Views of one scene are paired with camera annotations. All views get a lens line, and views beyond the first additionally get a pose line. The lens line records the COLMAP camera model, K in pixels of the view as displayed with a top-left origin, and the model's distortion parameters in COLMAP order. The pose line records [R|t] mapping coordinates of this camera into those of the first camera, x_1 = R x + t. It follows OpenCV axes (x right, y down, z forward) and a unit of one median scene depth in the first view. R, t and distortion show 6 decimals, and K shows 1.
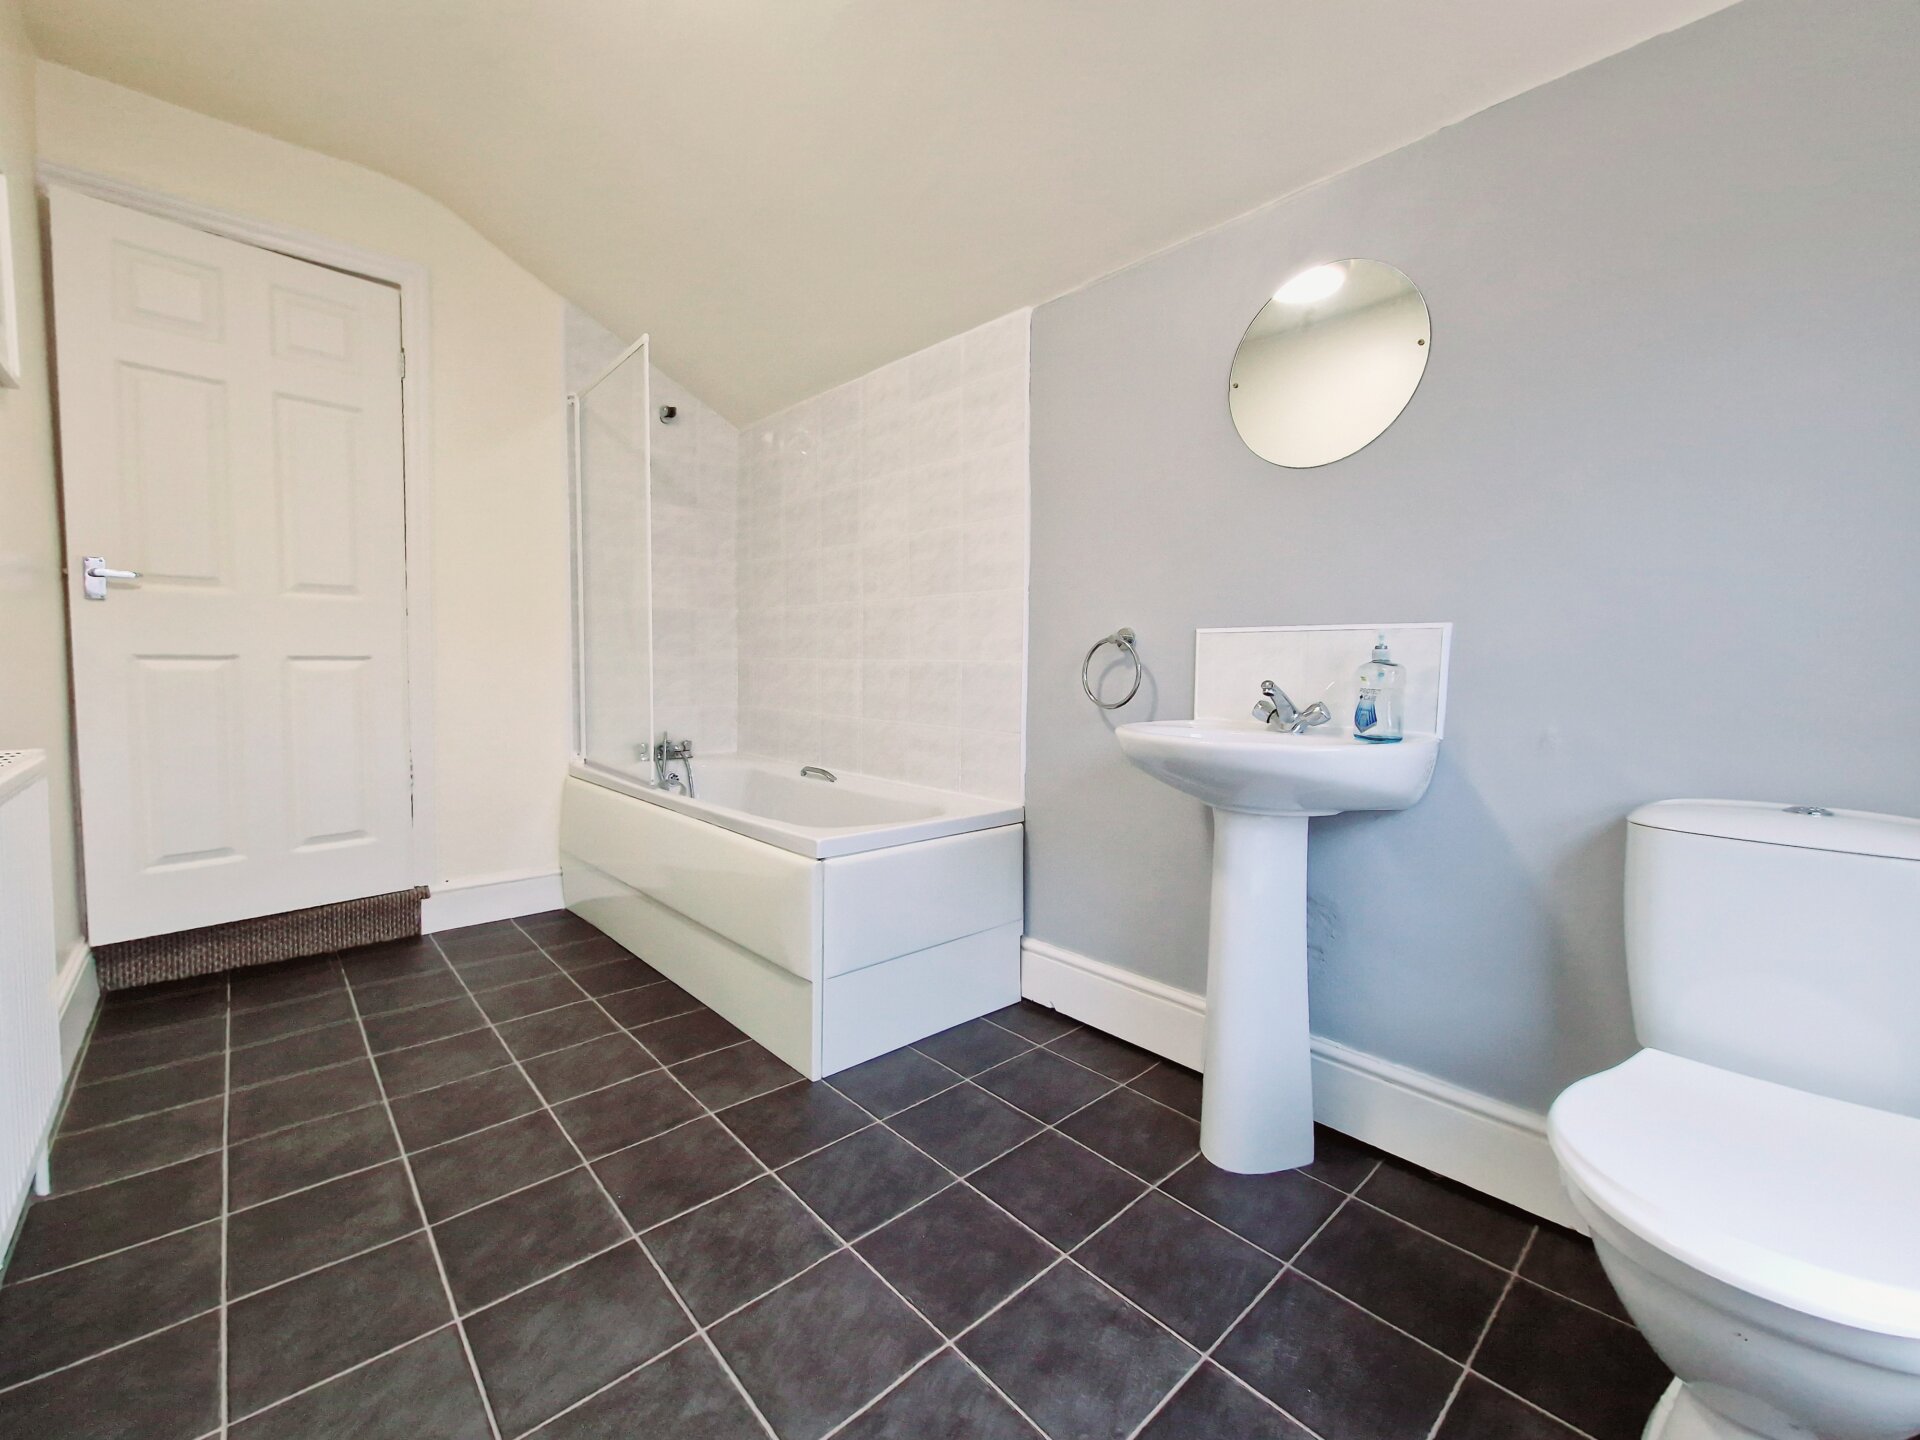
lens RADIAL K [[785.7, 0, 963.7], [0, 785.7, 713.3], [0, 0, 1]] dist [-0.002703, -0.001006]
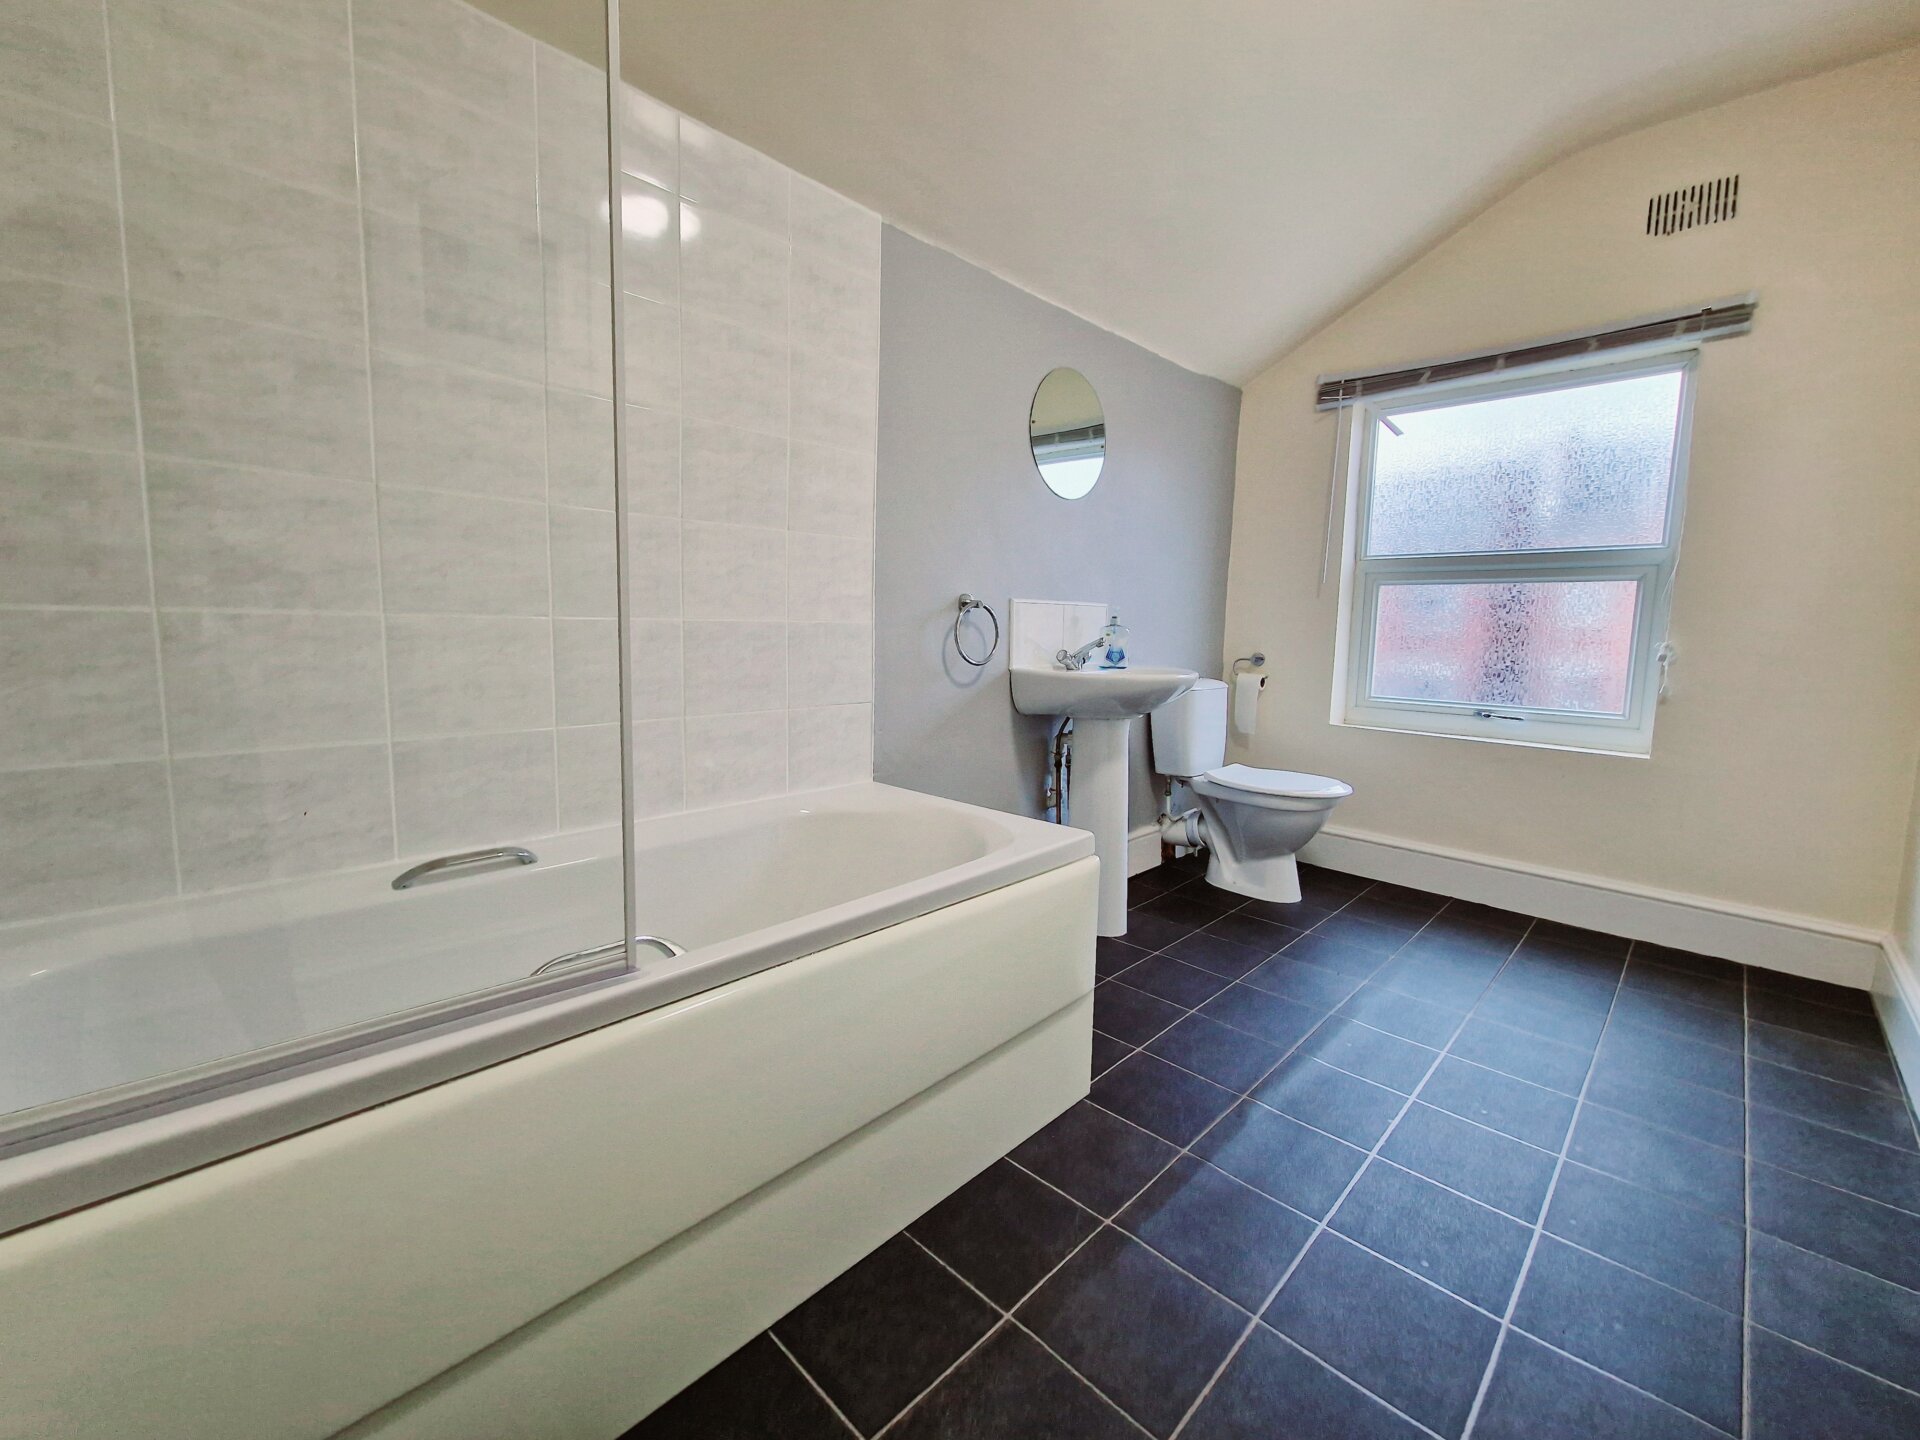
lens RADIAL K [[785.7, 0, 962.4], [0, 785.7, 717.1], [0, 0, 1]] dist [-0.002703, -0.001006]
pose [[-0.055151, -0.133892, 0.989460, -0.798255], [0.044359, 0.989661, 0.136392, -0.071480], [-0.997492, 0.051413, -0.048642, 0.905458]]
